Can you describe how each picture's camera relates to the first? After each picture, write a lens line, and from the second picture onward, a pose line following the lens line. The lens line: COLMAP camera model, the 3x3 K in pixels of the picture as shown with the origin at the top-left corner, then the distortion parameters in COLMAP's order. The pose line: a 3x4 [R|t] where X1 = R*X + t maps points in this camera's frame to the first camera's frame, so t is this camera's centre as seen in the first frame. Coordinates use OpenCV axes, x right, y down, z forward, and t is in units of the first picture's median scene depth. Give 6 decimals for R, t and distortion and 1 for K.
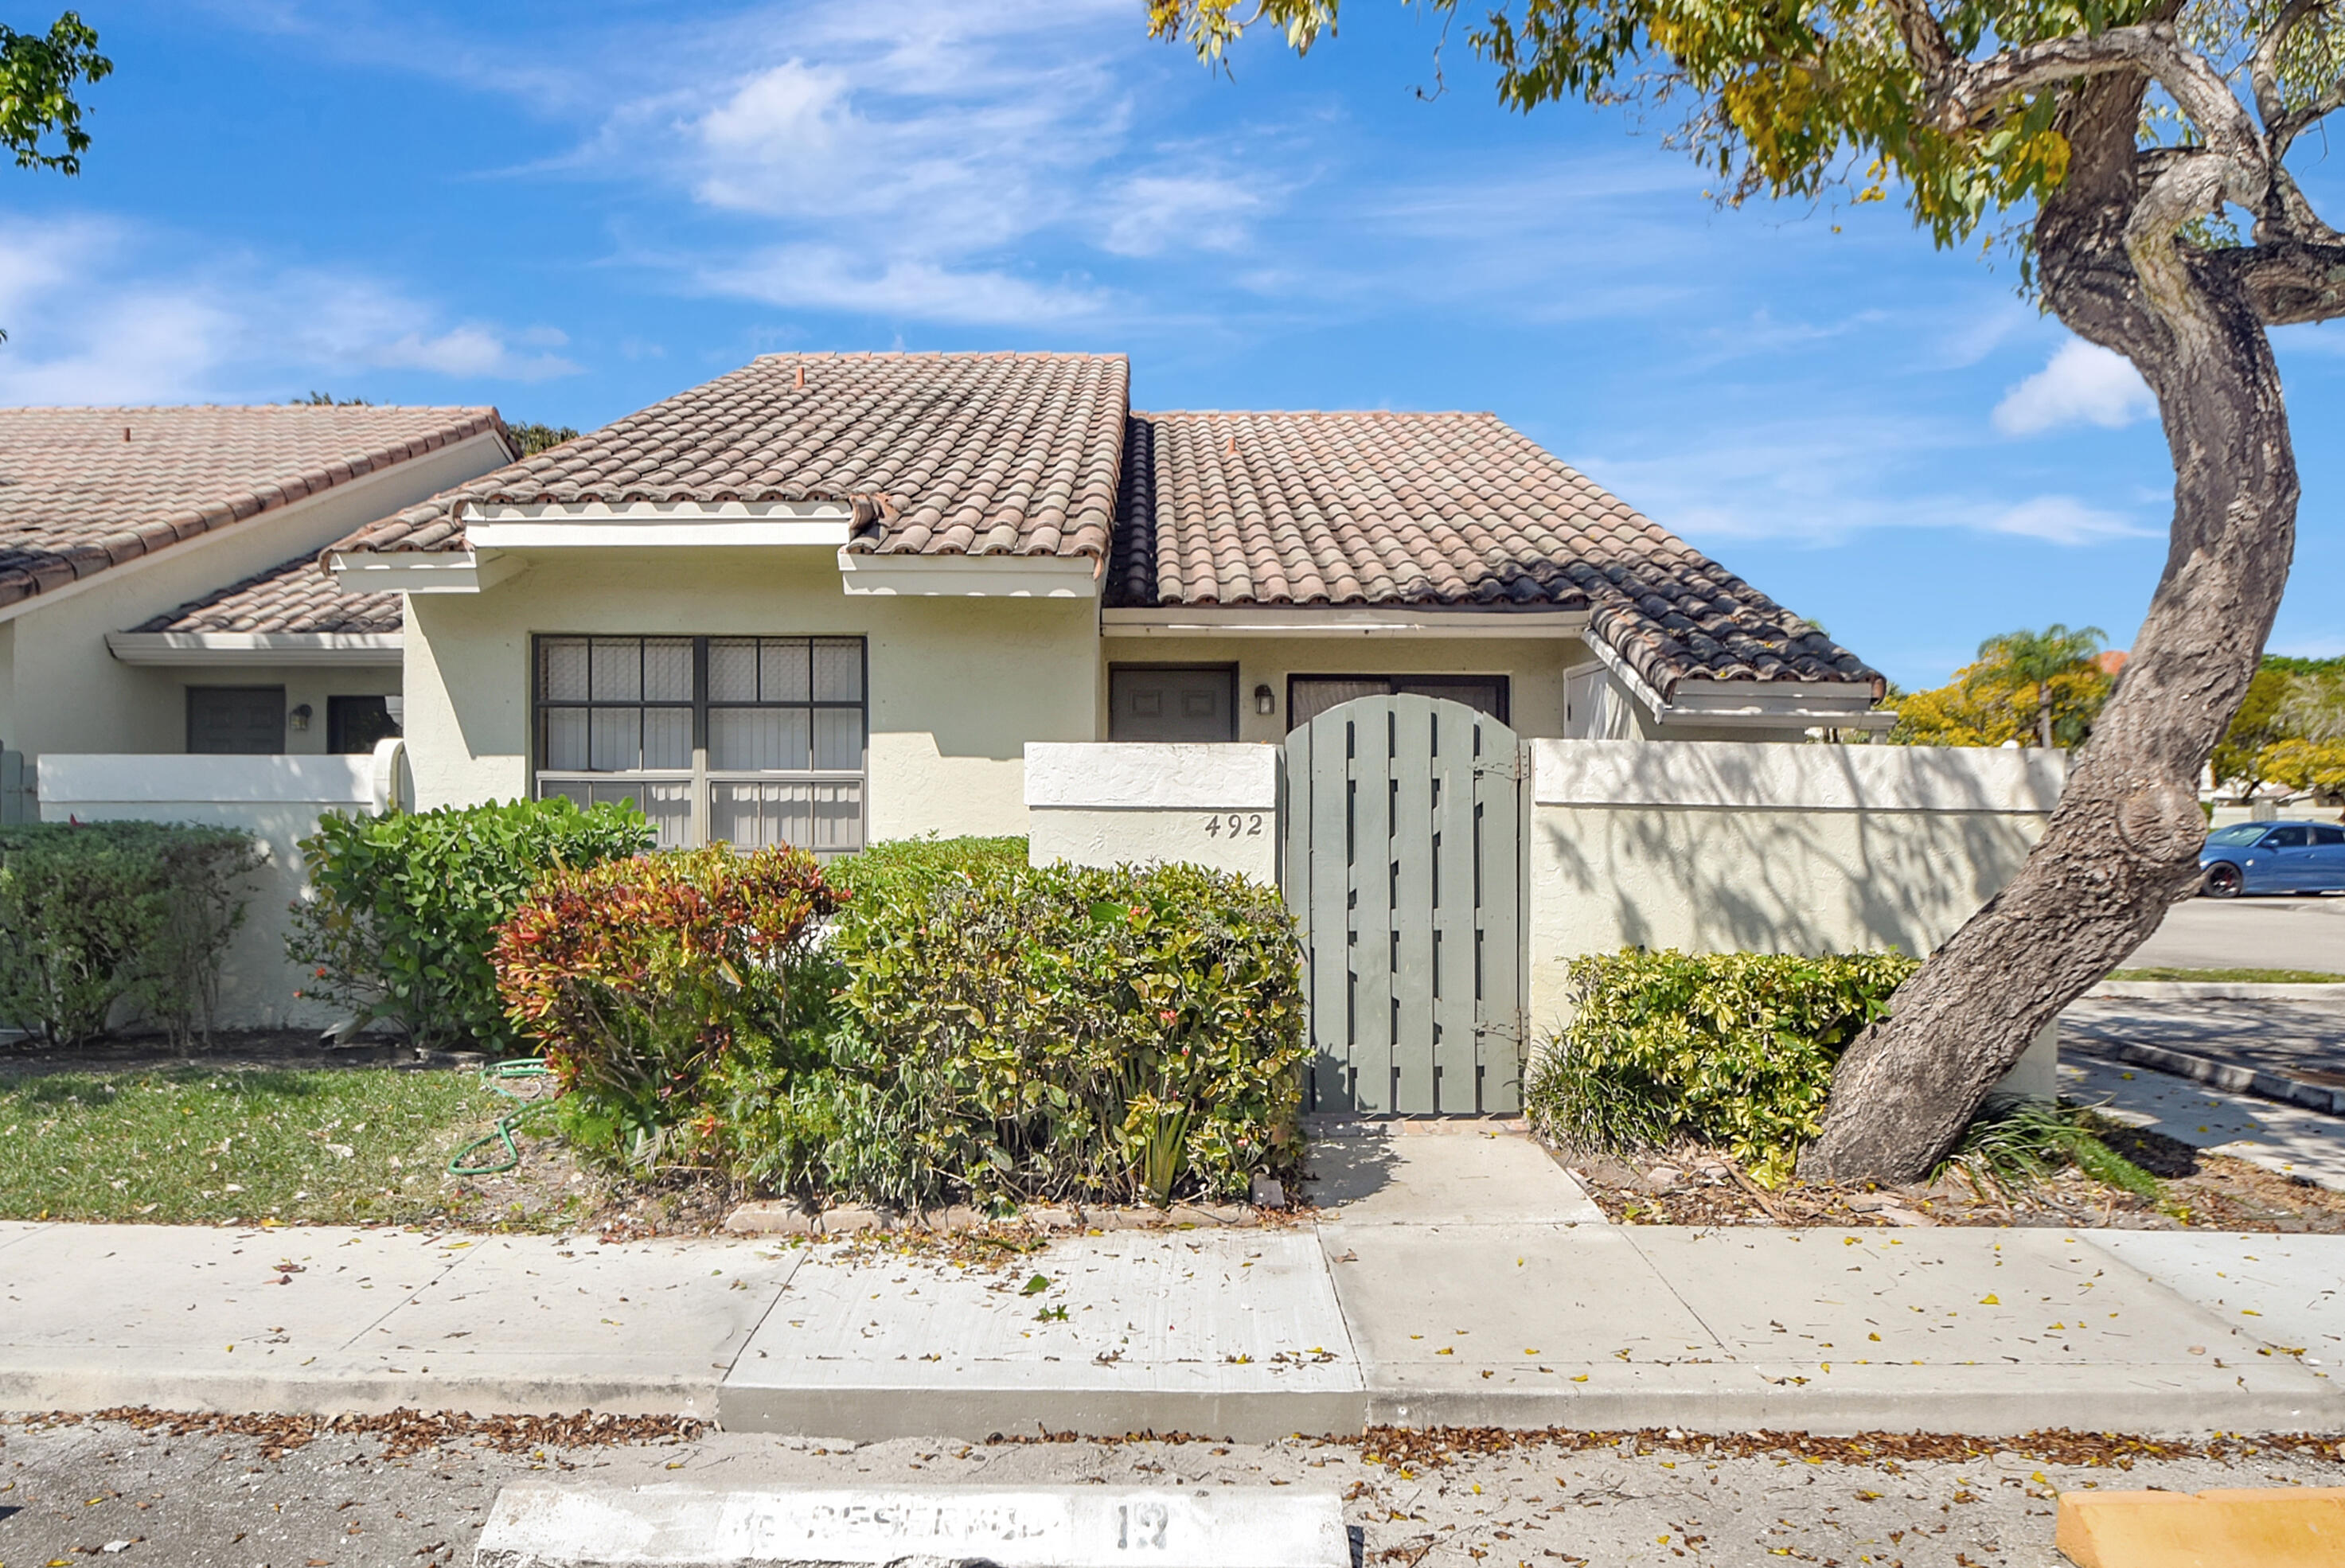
lens RADIAL K [[1398.7, 0, 1172.5], [0, 1398.7, 784.0], [0, 0, 1]] dist [-0.009129, -0.000603]
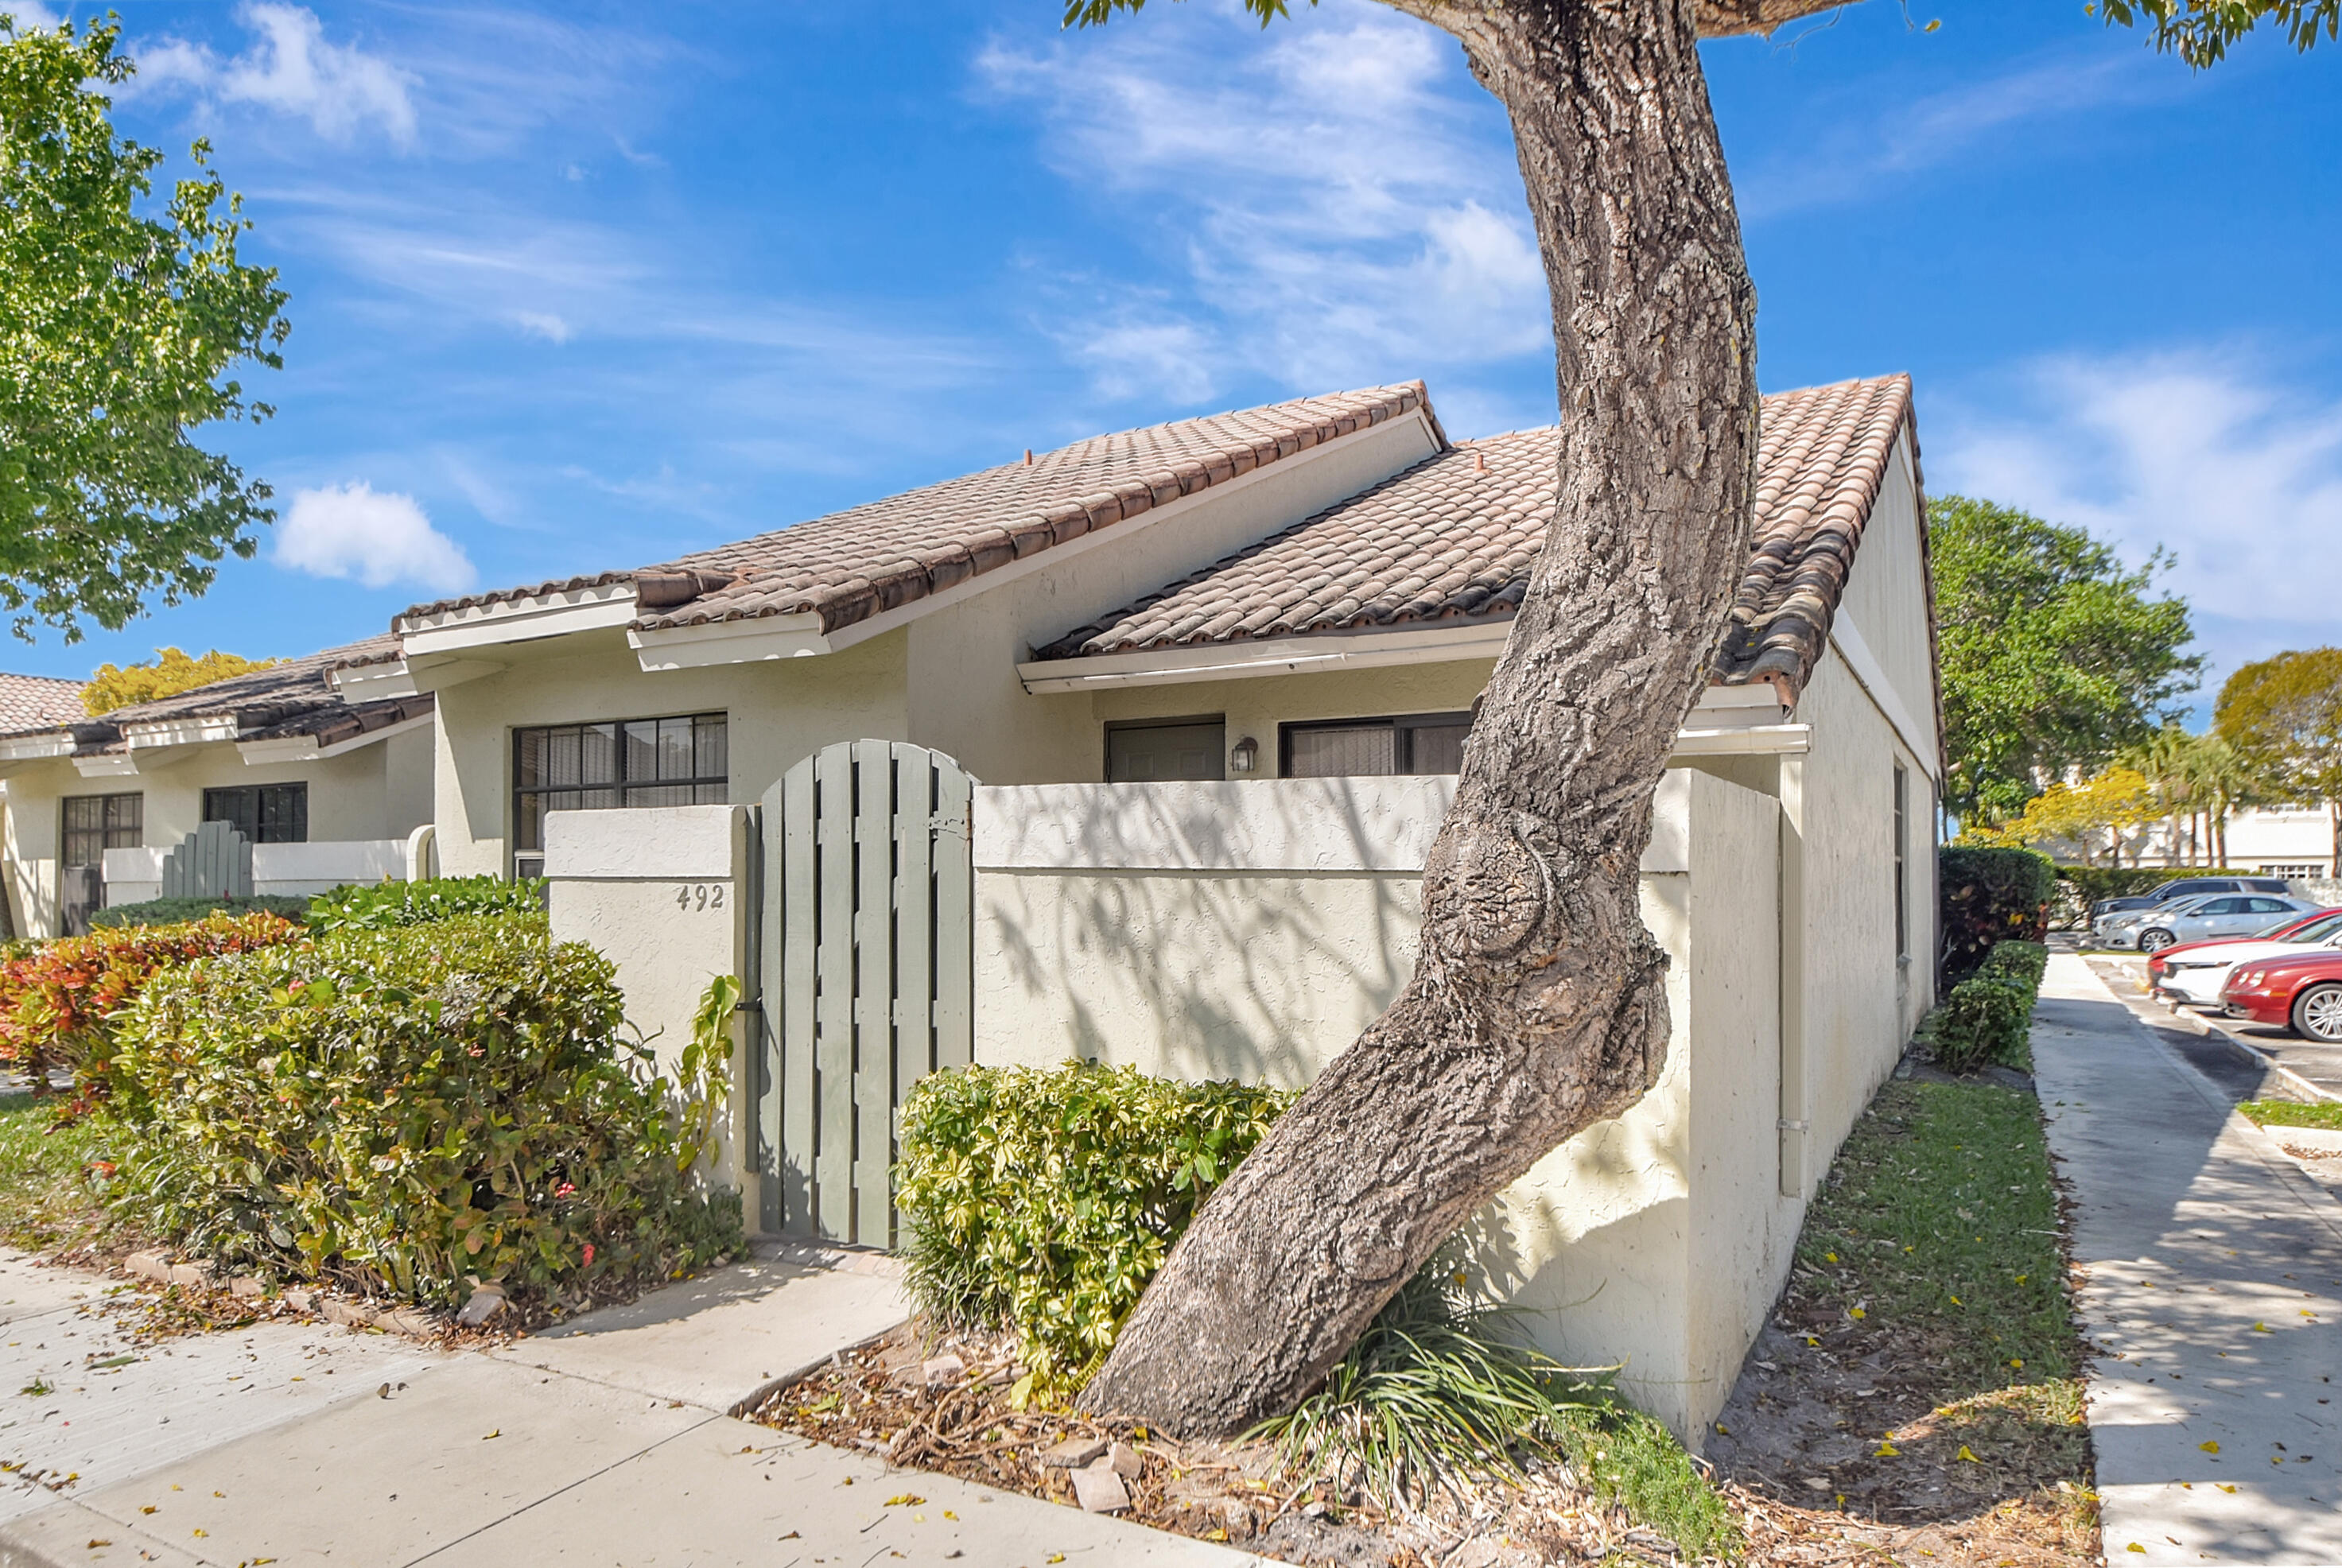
lens RADIAL K [[1432.8, 0, 1171.1], [0, 1432.8, 836.2], [0, 0, 1]] dist [-0.005388, -0.002226]
pose [[0.866372, -0.021221, -0.498948, 0.760894], [0.011297, 0.999674, -0.022901, 0.015158], [0.499271, 0.014204, 0.866329, 0.357896]]
